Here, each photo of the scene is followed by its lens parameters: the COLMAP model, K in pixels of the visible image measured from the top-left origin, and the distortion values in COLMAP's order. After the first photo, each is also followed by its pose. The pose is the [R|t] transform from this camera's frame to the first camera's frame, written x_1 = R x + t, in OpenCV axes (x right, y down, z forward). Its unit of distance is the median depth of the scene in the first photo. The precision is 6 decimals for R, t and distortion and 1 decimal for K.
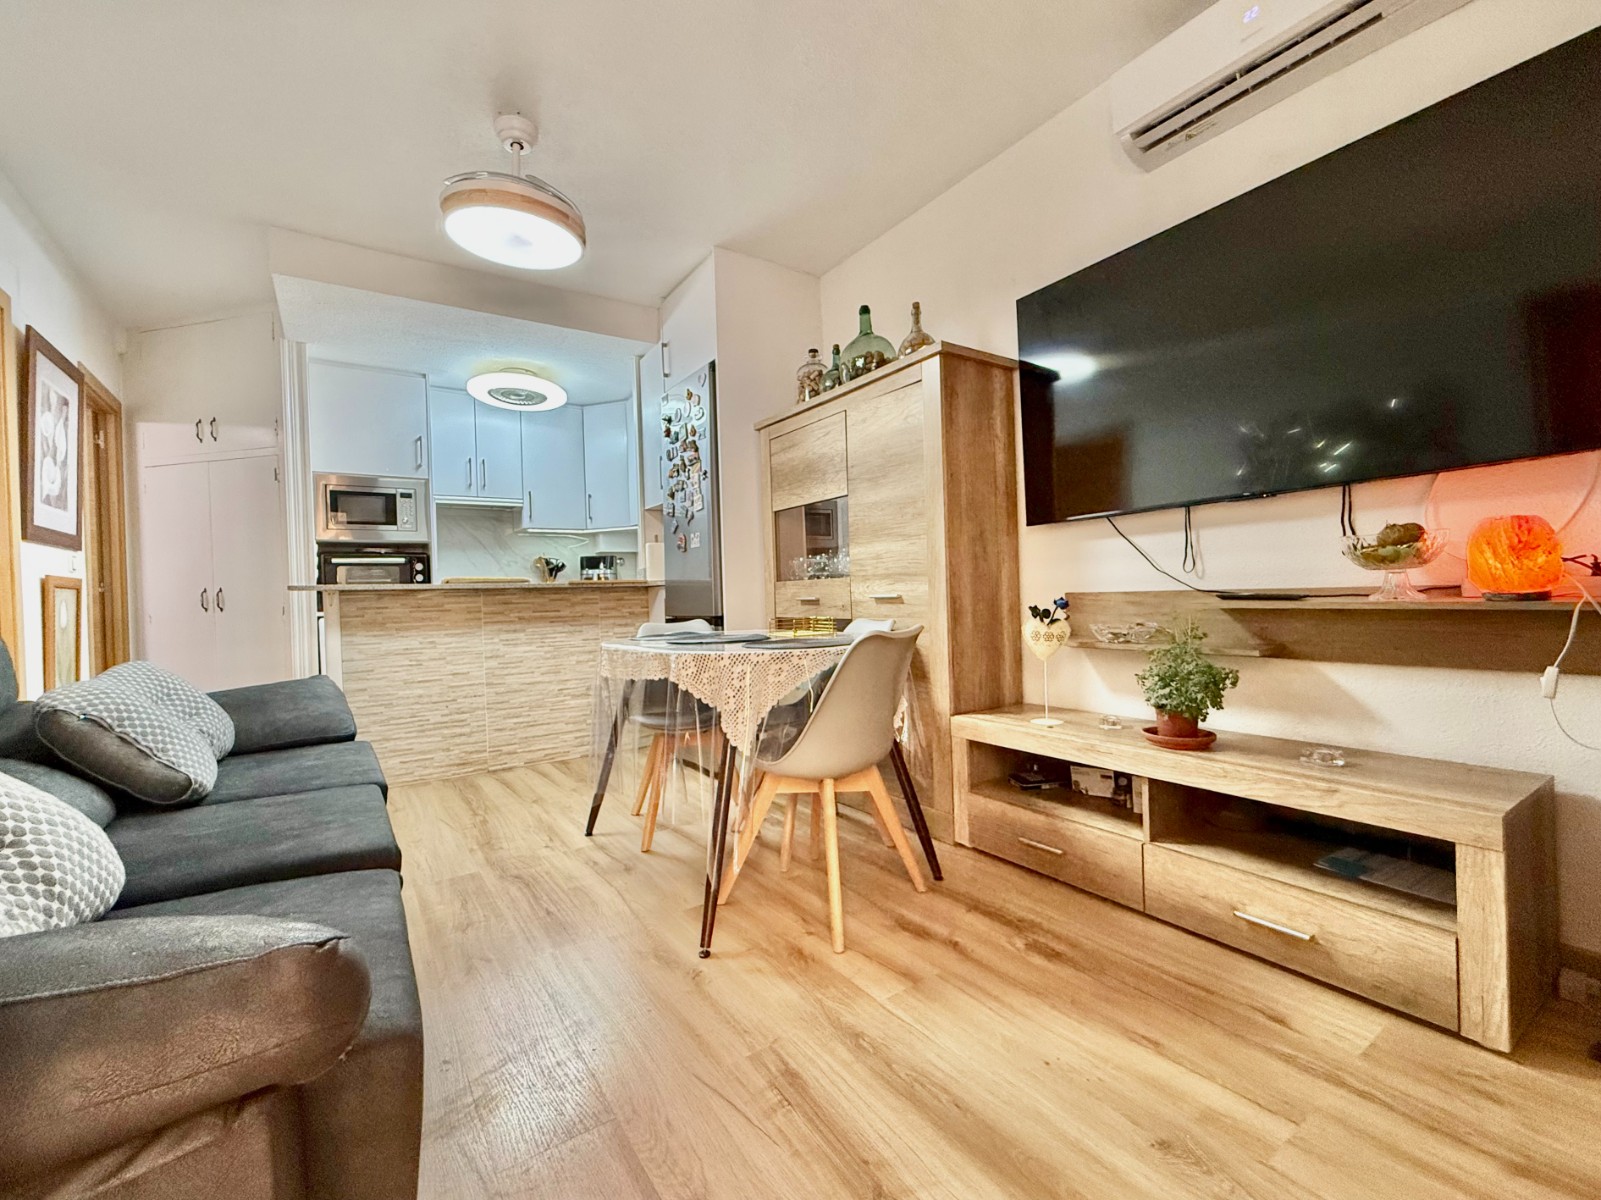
lens RADIAL K [[686.7, 0, 782.9], [0, 686.7, 599.6], [0, 0, 1]] dist [0.001592, 0.000249]
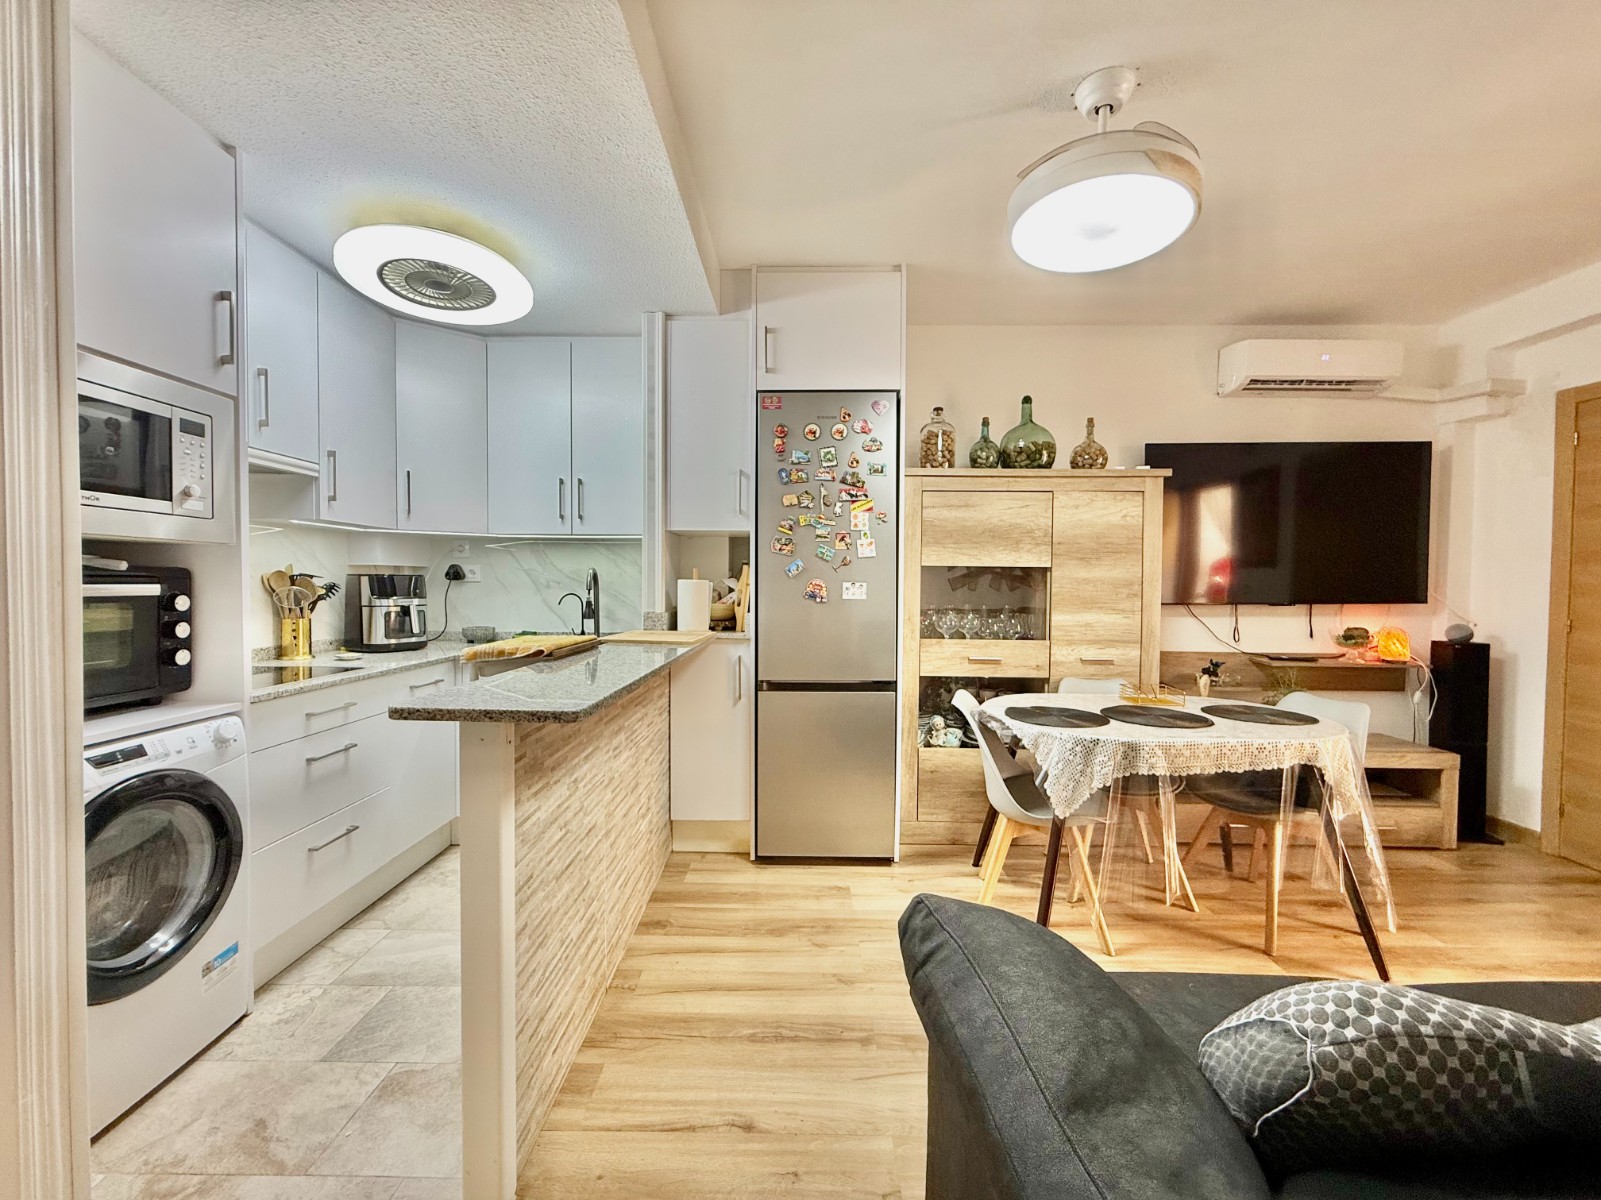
lens RADIAL K [[639.1, 0, 793.3], [0, 639.1, 598.5], [0, 0, 1]] dist [-0.000005, 0.000226]
pose [[0.557451, 0.014176, 0.830089, -0.854563], [-0.021041, 0.999774, -0.002944, -0.075833], [-0.829943, -0.015825, 0.557624, 0.648180]]
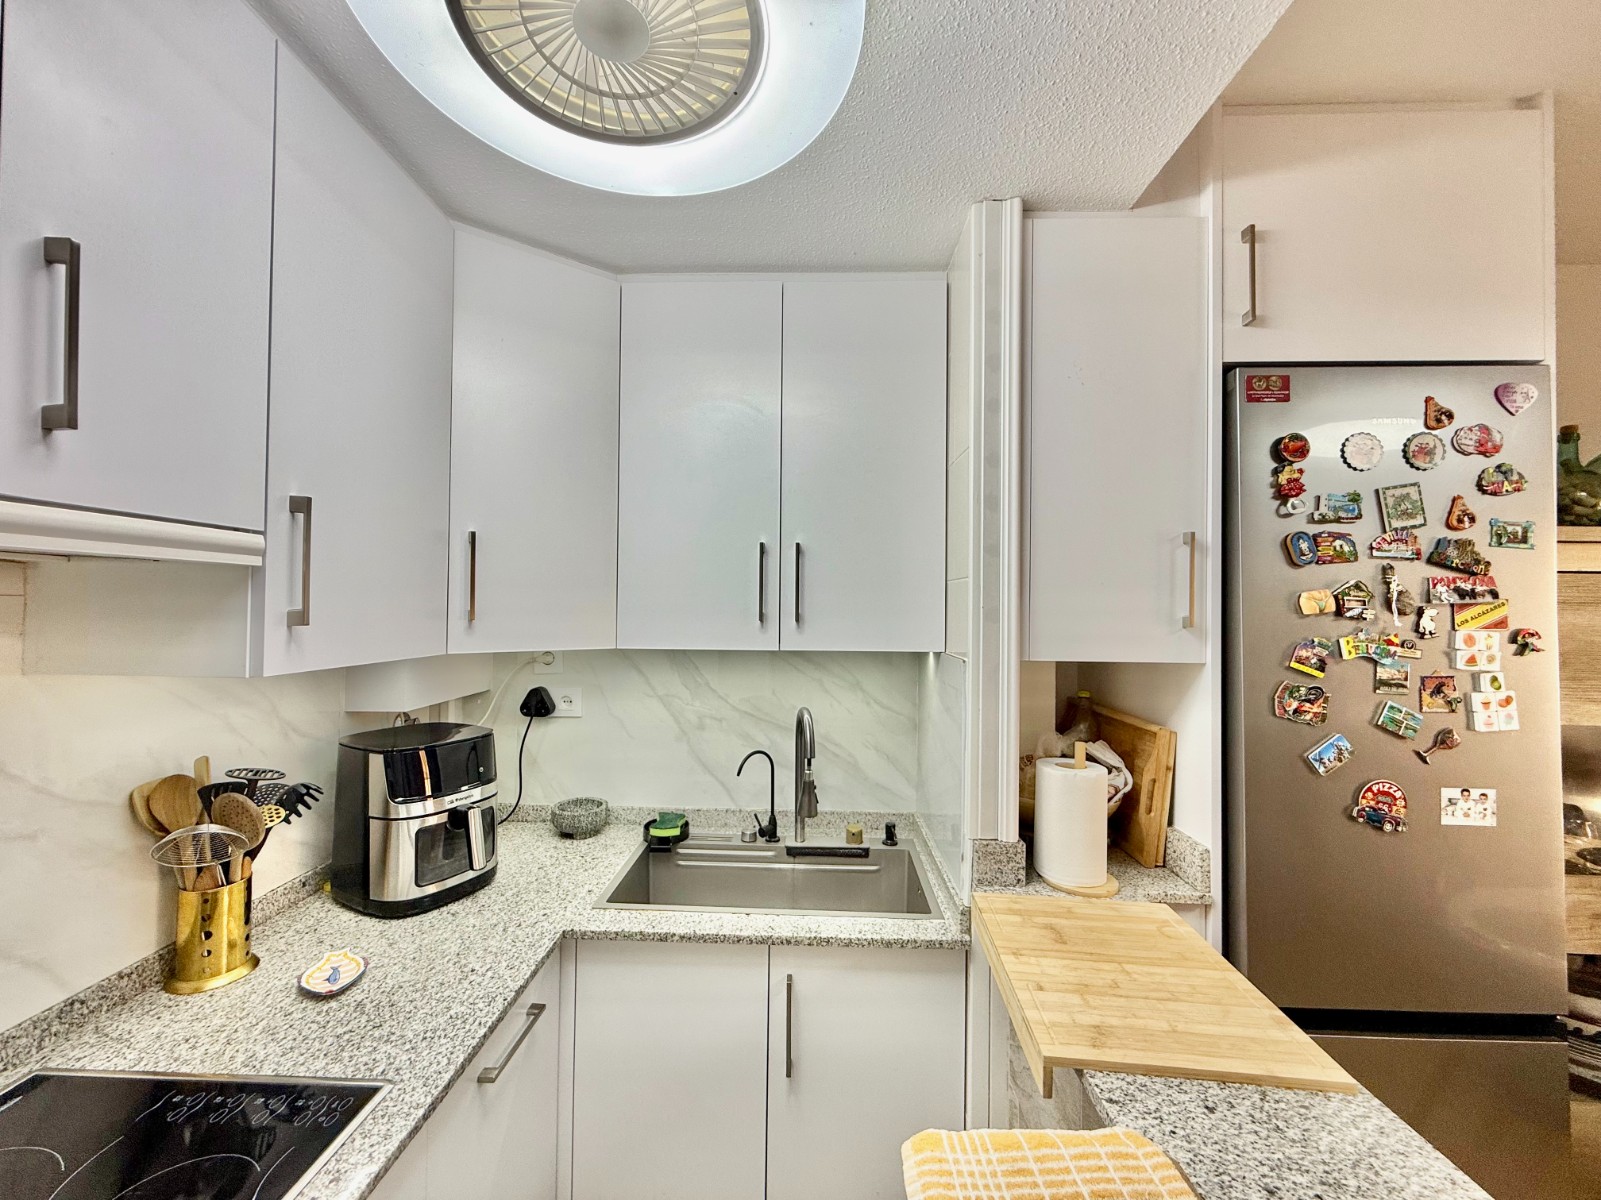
lens RADIAL K [[639.1, 0, 793.3], [0, 639.1, 598.5], [0, 0, 1]] dist [-0.000005, 0.000226]
pose [[0.571268, 0.047486, 0.819389, -0.653912], [-0.026132, 0.998871, -0.039669, -0.183220], [-0.820348, 0.001249, 0.571864, 1.144675]]
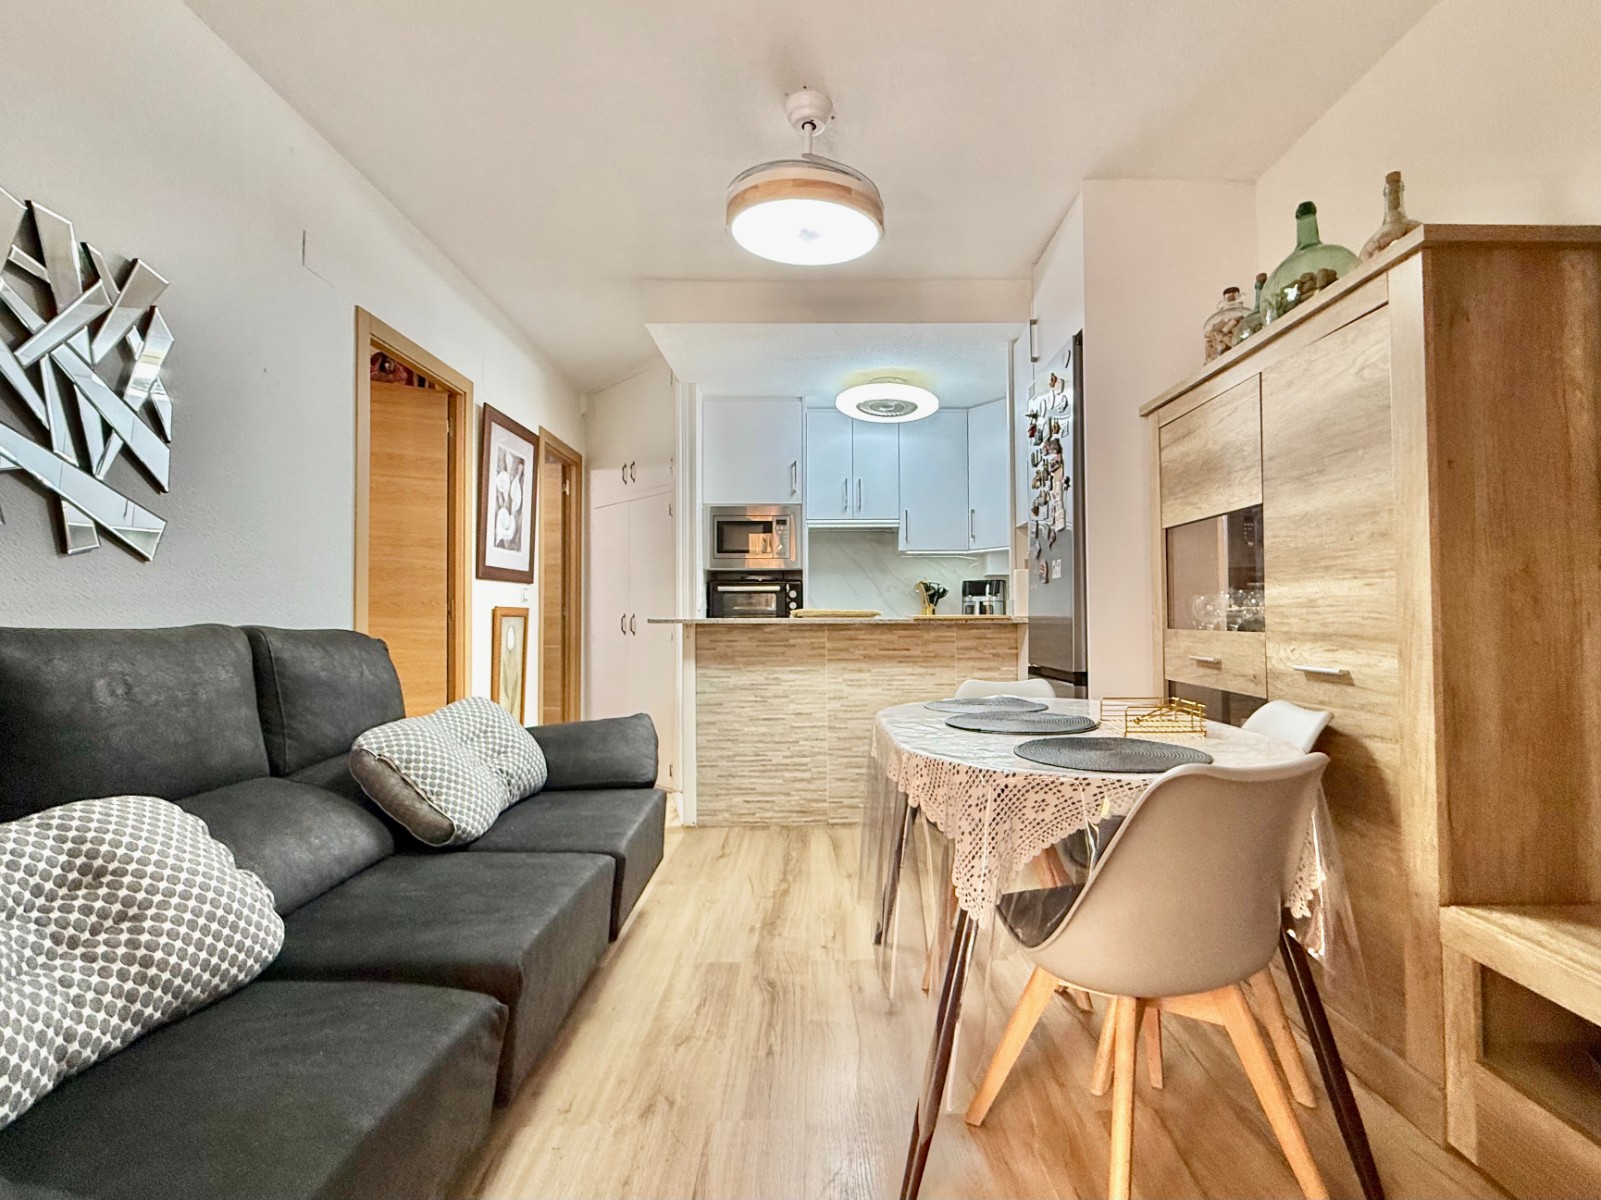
lens RADIAL K [[749.3, 0, 826.9], [0, 749.3, 597.2], [0, 0, 1]] dist [-0.001456, 0.000100]
pose [[0.845139, 0.011573, -0.534421, 0.105932], [-0.022393, 0.999654, -0.013764, -0.039626], [0.534077, 0.023600, 0.845106, 0.167869]]
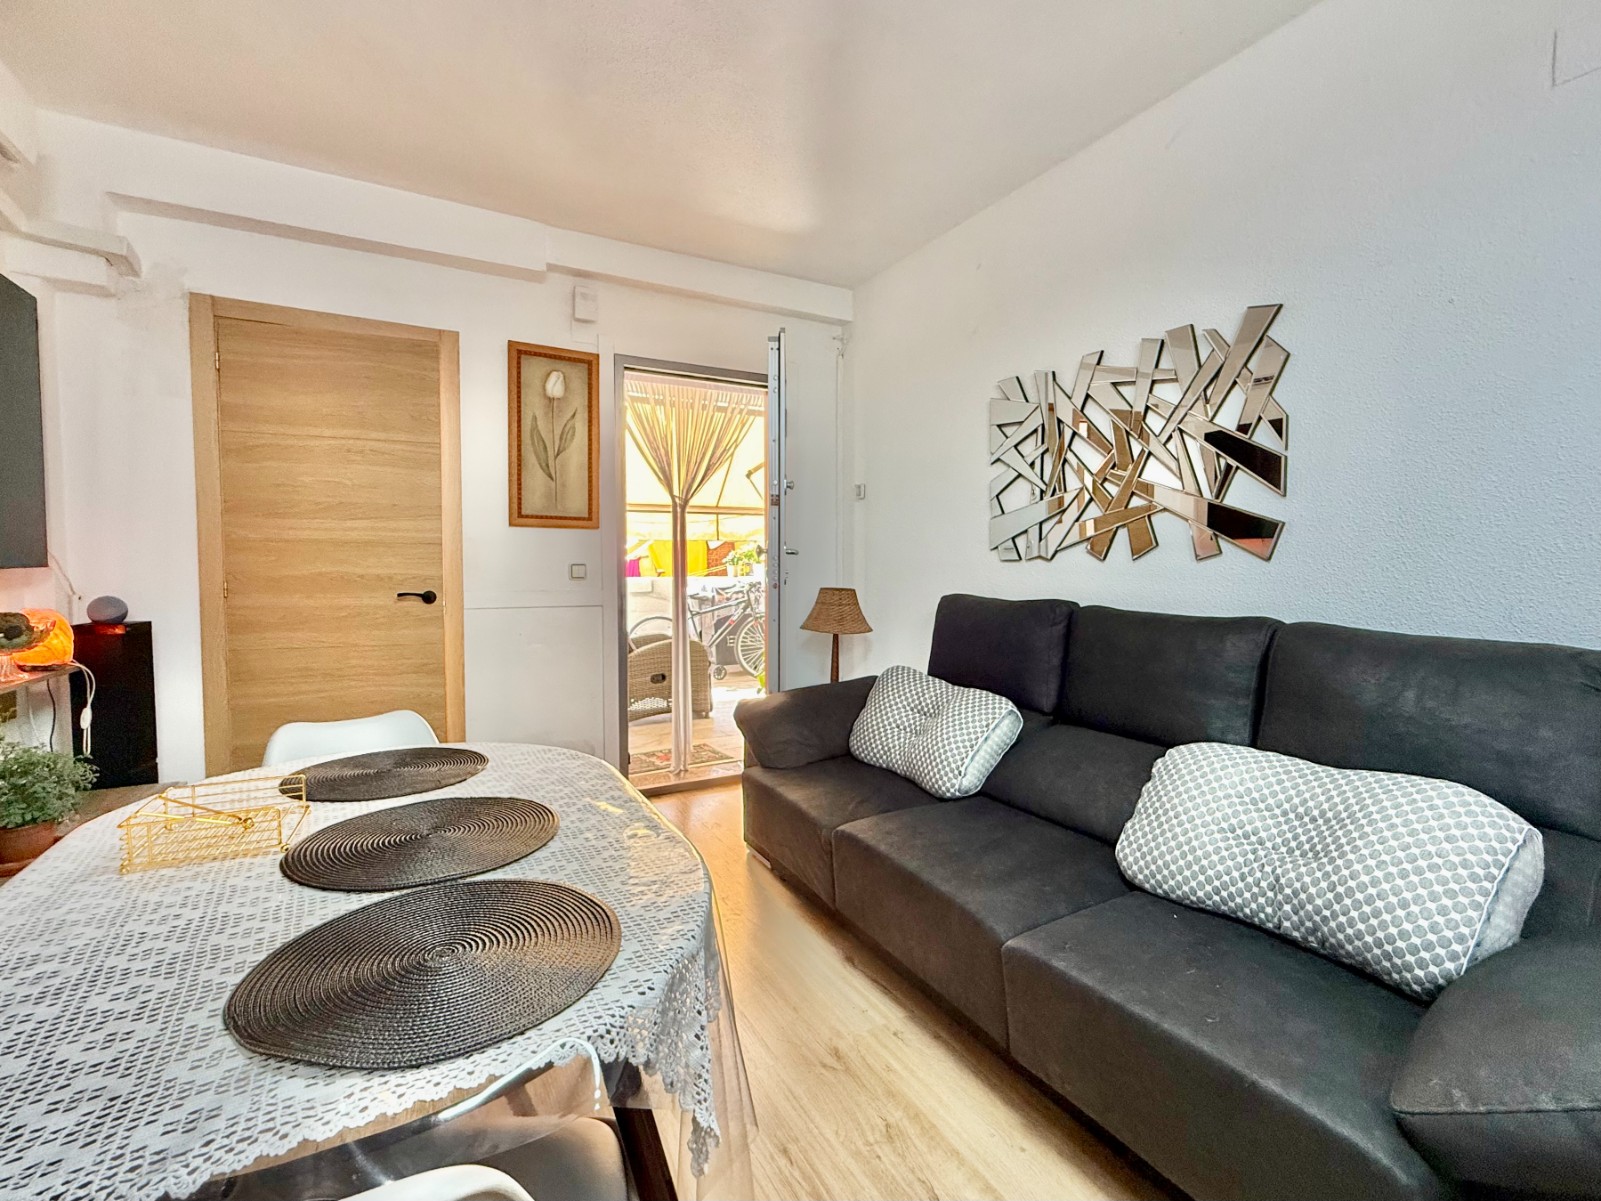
lens RADIAL K [[717.3, 0, 791.2], [0, 717.3, 598.3], [0, 0, 1]] dist [-0.002242, 0.000268]
pose [[-0.995469, 0.027671, 0.090975, -0.254199], [0.032275, 0.998251, 0.049531, -0.073346], [-0.089445, 0.052242, -0.994621, 0.997000]]
